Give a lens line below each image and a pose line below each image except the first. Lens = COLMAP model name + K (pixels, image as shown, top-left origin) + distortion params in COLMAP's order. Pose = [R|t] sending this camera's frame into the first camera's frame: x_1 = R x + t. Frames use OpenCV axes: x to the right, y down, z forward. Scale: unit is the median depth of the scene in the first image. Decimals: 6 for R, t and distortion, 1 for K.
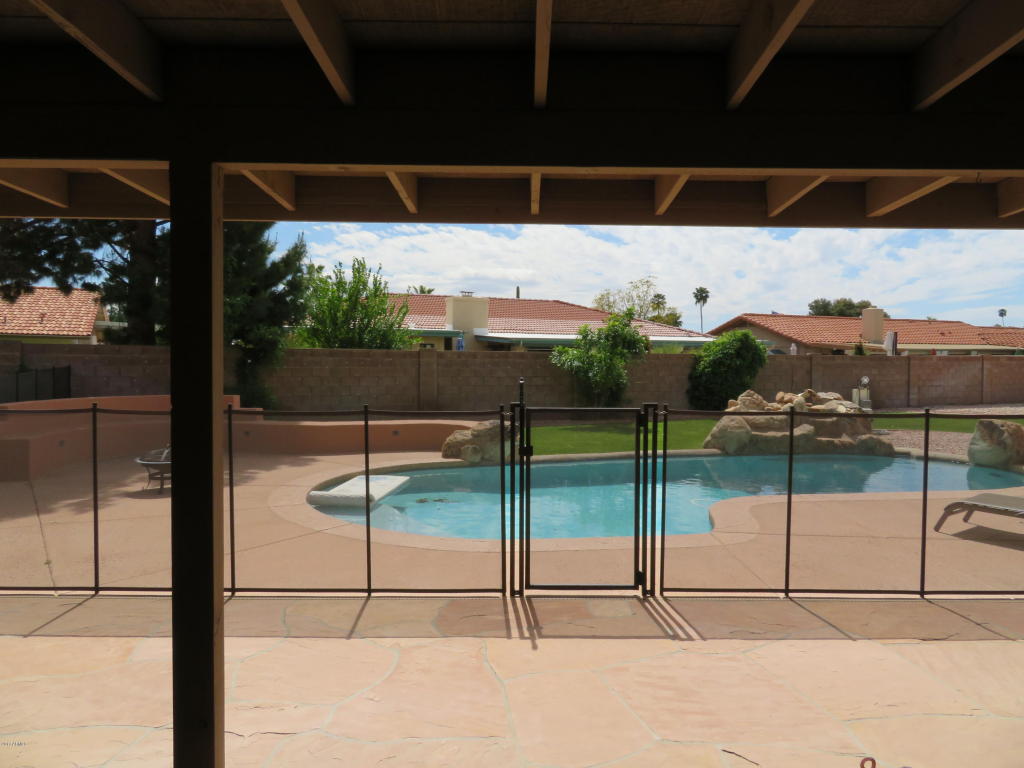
lens RADIAL K [[735.6, 0, 512.4], [0, 735.6, 383.9], [0, 0, 1]] dist [-0.002301, 0.004689]
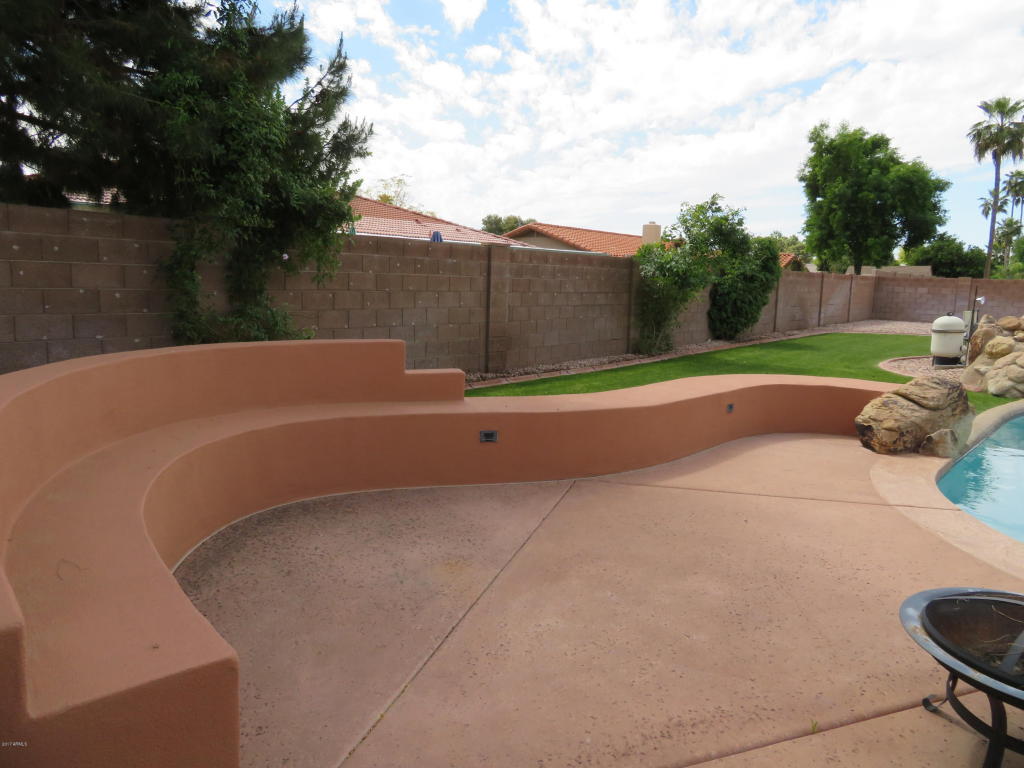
lens RADIAL K [[736.4, 0, 509.5], [0, 736.4, 382.4], [0, 0, 1]] dist [0.014719, -0.006222]
pose [[0.884840, -0.048487, 0.463364, -0.379928], [-0.005518, 0.993409, 0.114488, -0.005173], [-0.465862, -0.103861, 0.878741, 0.450674]]
